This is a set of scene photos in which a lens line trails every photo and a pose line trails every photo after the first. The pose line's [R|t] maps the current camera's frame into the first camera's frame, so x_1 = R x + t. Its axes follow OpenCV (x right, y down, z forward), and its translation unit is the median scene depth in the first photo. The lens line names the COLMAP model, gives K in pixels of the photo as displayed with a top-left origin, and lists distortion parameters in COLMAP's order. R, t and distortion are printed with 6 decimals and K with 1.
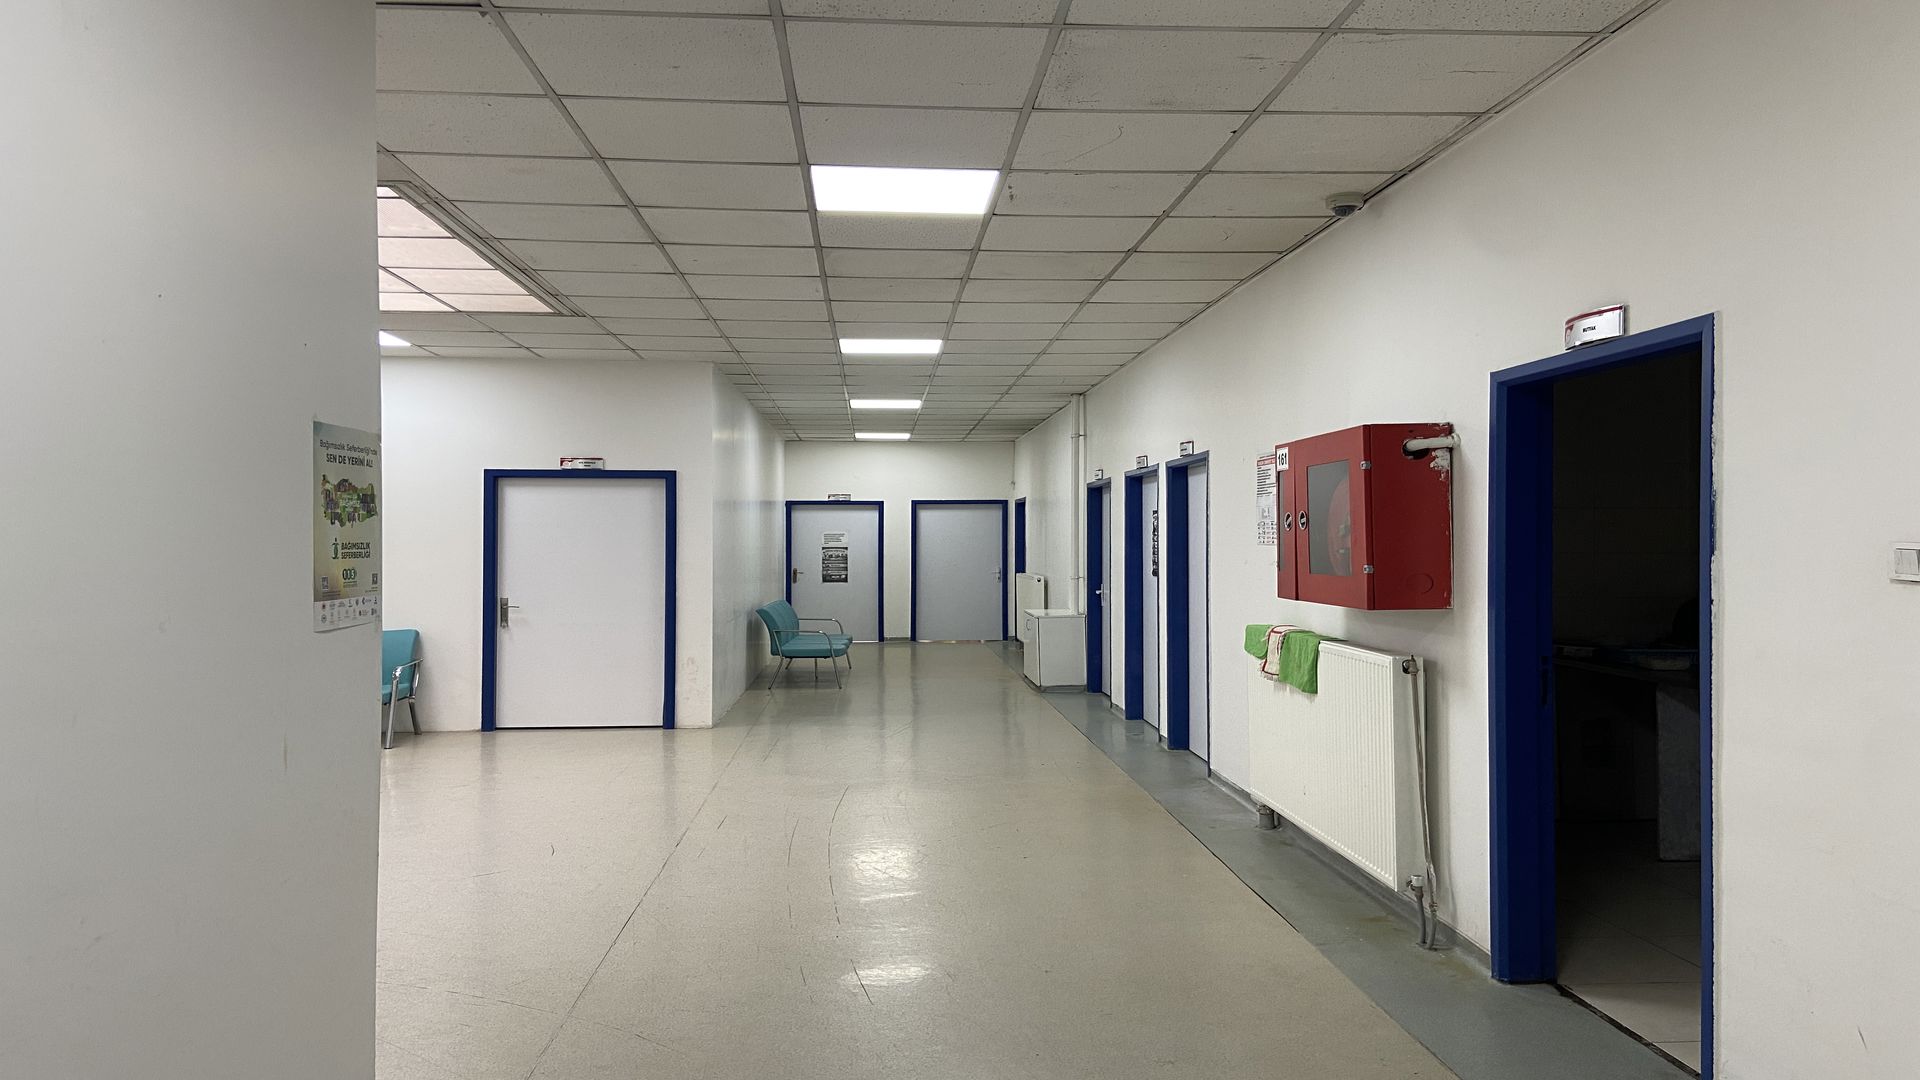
lens RADIAL K [[1444.6, 0, 960.0], [0, 1444.6, 540.0], [0, 0, 1]] dist [0.080512, 0.000341]
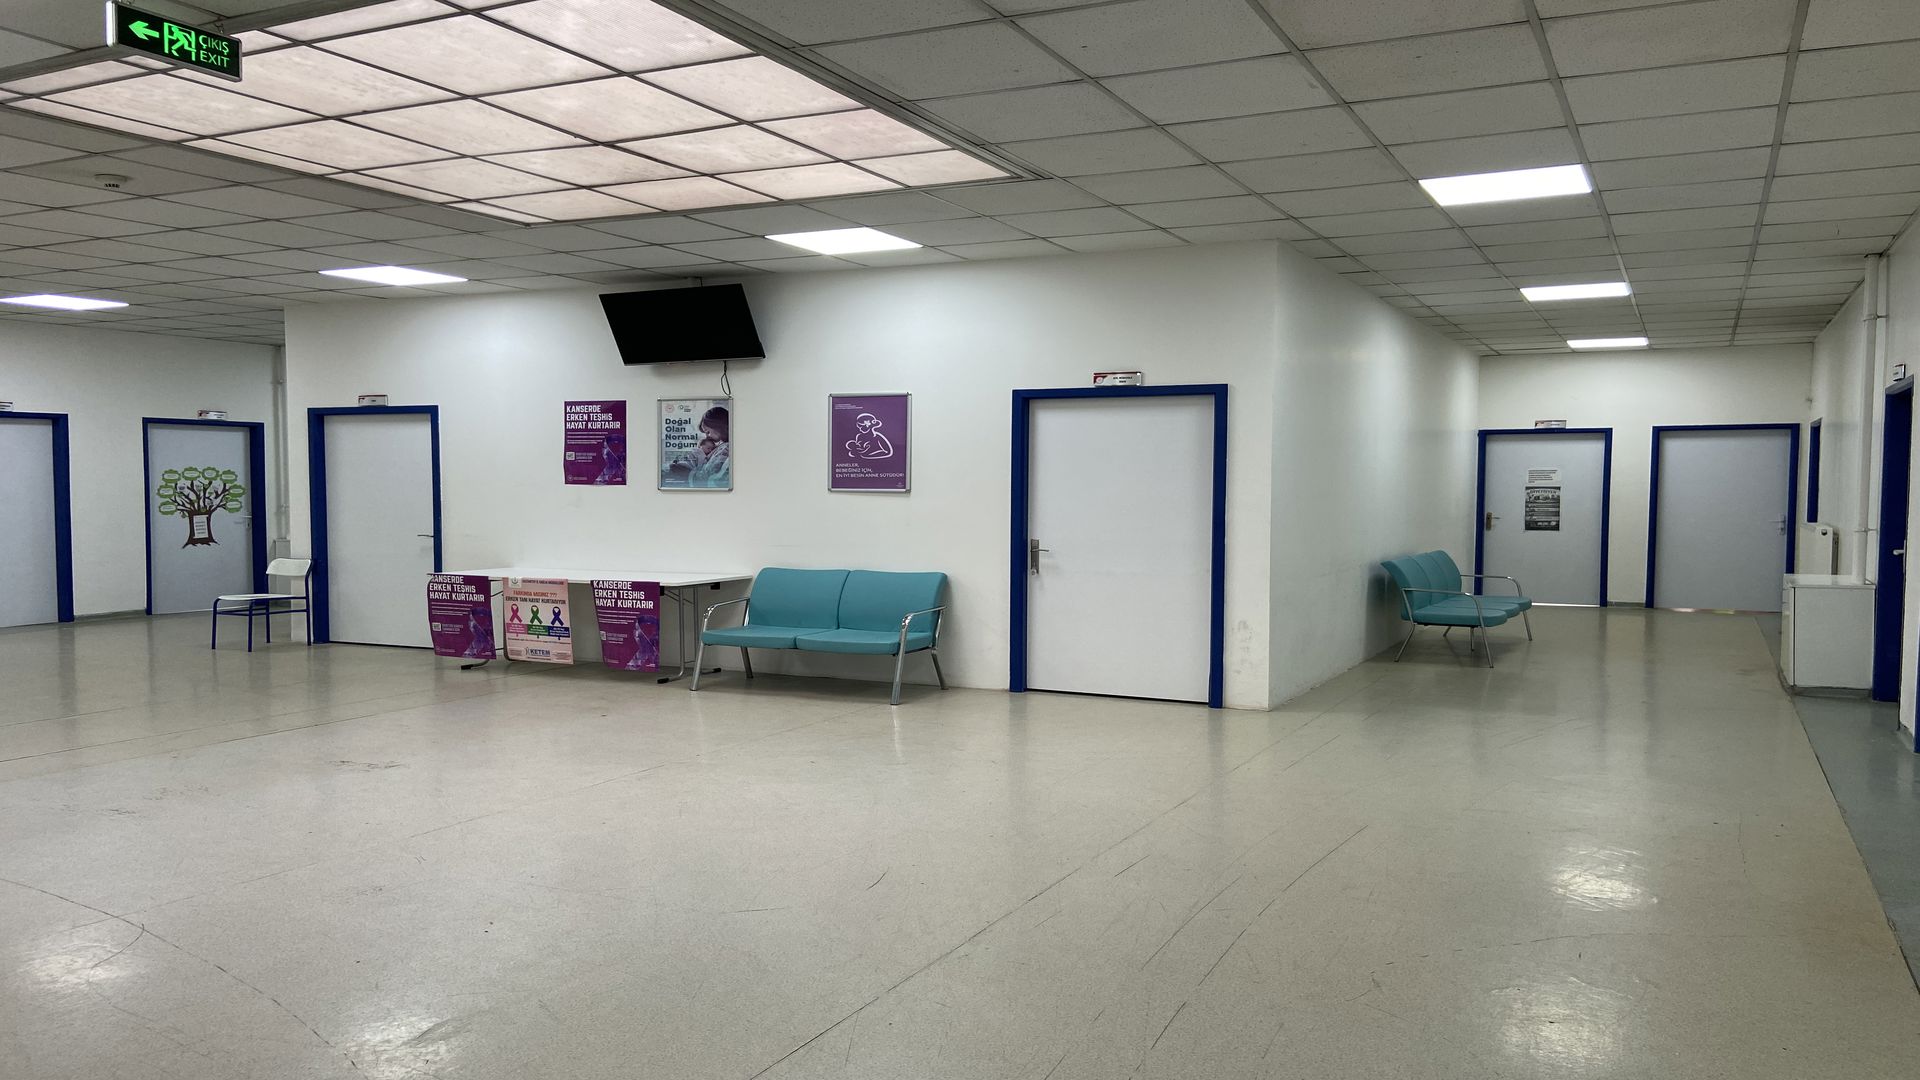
lens RADIAL K [[1427.0, 0, 958.8], [0, 1427.0, 571.7], [0, 0, 1]] dist [0.114939, -0.155034]
pose [[0.861818, 0.035004, -0.506008, 0.061783], [-0.004191, 0.998073, 0.061905, 0.005181], [0.507200, -0.051231, 0.860304, 0.200383]]
